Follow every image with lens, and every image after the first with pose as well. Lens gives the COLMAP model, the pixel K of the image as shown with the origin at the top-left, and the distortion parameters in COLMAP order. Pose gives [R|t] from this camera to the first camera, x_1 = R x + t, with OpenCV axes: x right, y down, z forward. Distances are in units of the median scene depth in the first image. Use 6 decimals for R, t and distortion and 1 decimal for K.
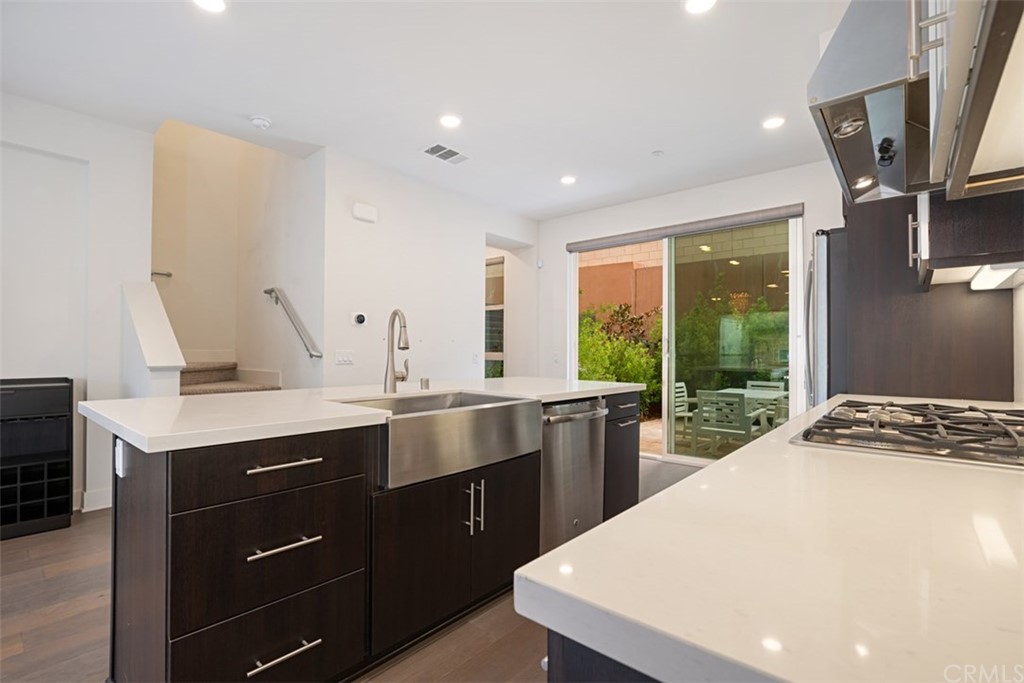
lens RADIAL K [[468.8, 0, 509.9], [0, 468.8, 342.1], [0, 0, 1]] dist [-0.007712, 0.000637]
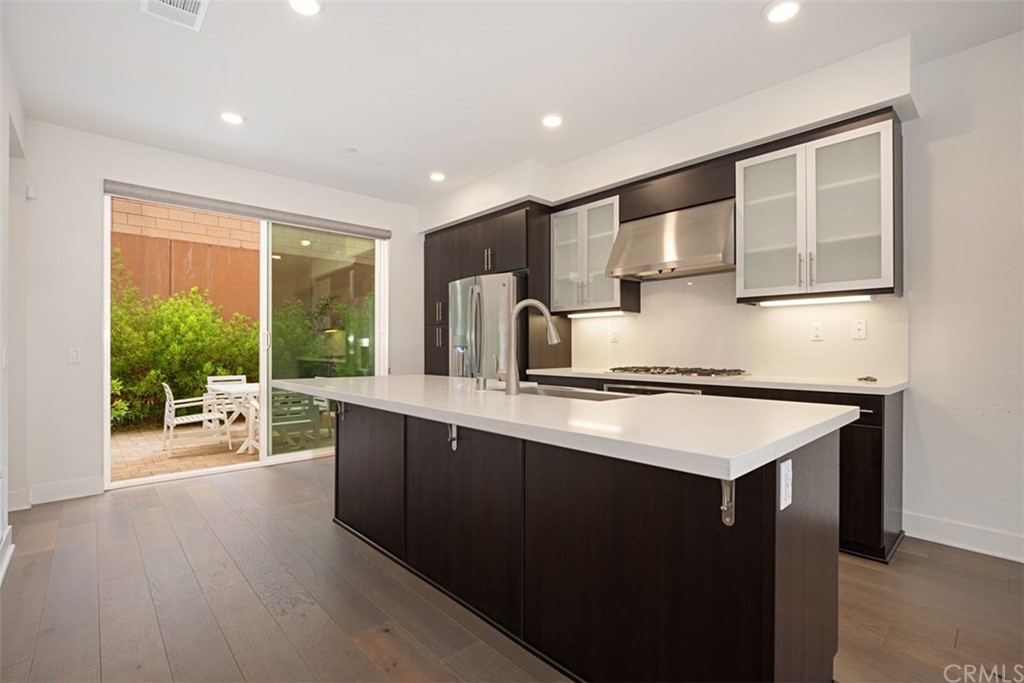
lens RADIAL K [[468.8, 0, 509.3], [0, 468.8, 341.7], [0, 0, 1]] dist [-0.007712, 0.000637]
pose [[0.117646, 0.002976, 0.993051, -0.528928], [-0.013824, 0.999904, -0.001359, 0.008179], [-0.992959, -0.013568, 0.117676, 0.436174]]
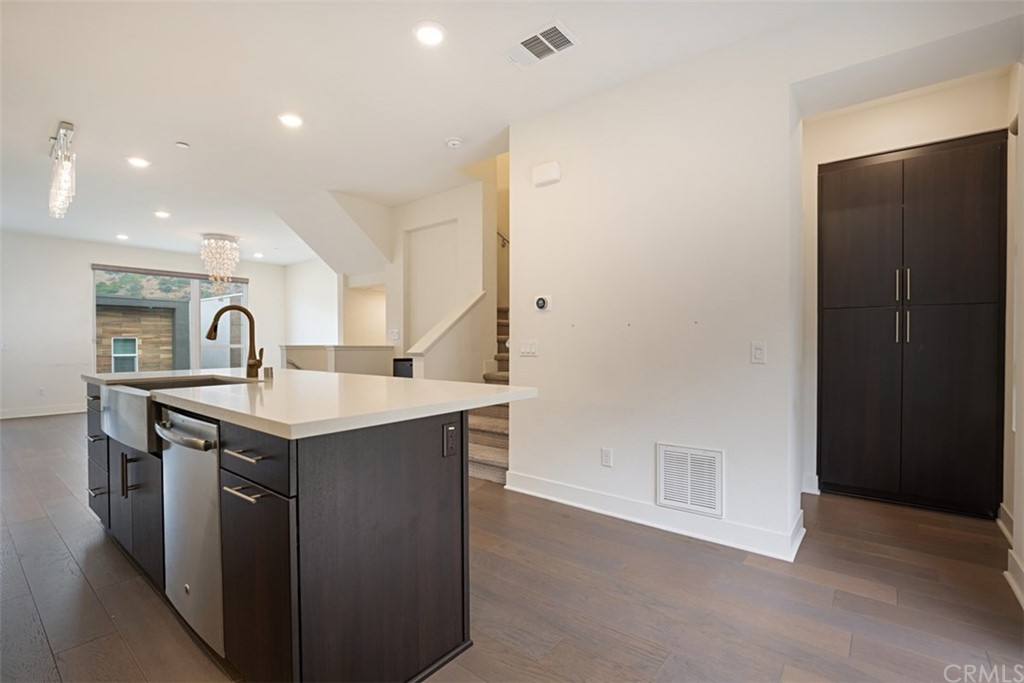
lens RADIAL K [[468.8, 0, 512.2], [0, 468.8, 348.5], [0, 0, 1]] dist [-0.007712, 0.000637]
pose [[0.010416, 0.005295, -0.999932, 0.450285], [0.014545, 0.999879, 0.005447, 0.023742], [0.999840, -0.014601, 0.010338, 0.798468]]
